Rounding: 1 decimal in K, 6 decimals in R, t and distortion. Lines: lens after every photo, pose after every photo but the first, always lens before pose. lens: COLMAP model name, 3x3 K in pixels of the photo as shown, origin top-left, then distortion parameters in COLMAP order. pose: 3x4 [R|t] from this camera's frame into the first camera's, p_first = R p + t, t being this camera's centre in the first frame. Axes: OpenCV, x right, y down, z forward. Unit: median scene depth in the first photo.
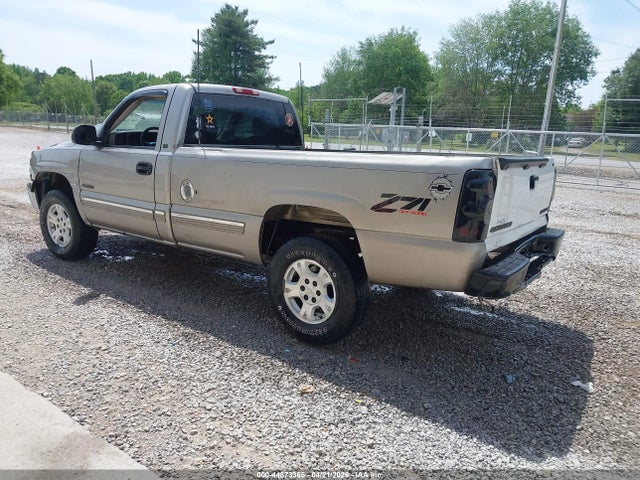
lens RADIAL K [[479.3, 0, 320.0], [0, 479.3, 240.0], [0, 0, 1]] dist [0.079169, -0.118469]
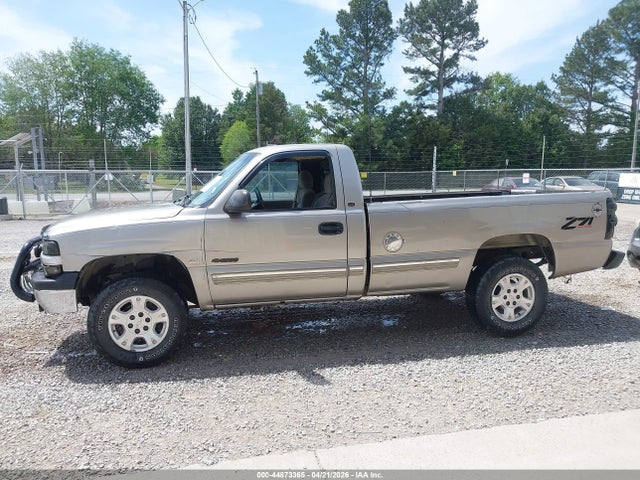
lens RADIAL K [[480.0, 0, 320.0], [0, 480.0, 240.0], [0, 0, 1]] dist [0.005430, 0.009675]
pose [[0.689946, -0.140744, 0.710046, -1.310677], [0.194849, 0.980820, 0.005083, -0.161591], [-0.697143, 0.134844, 0.704137, 0.398323]]
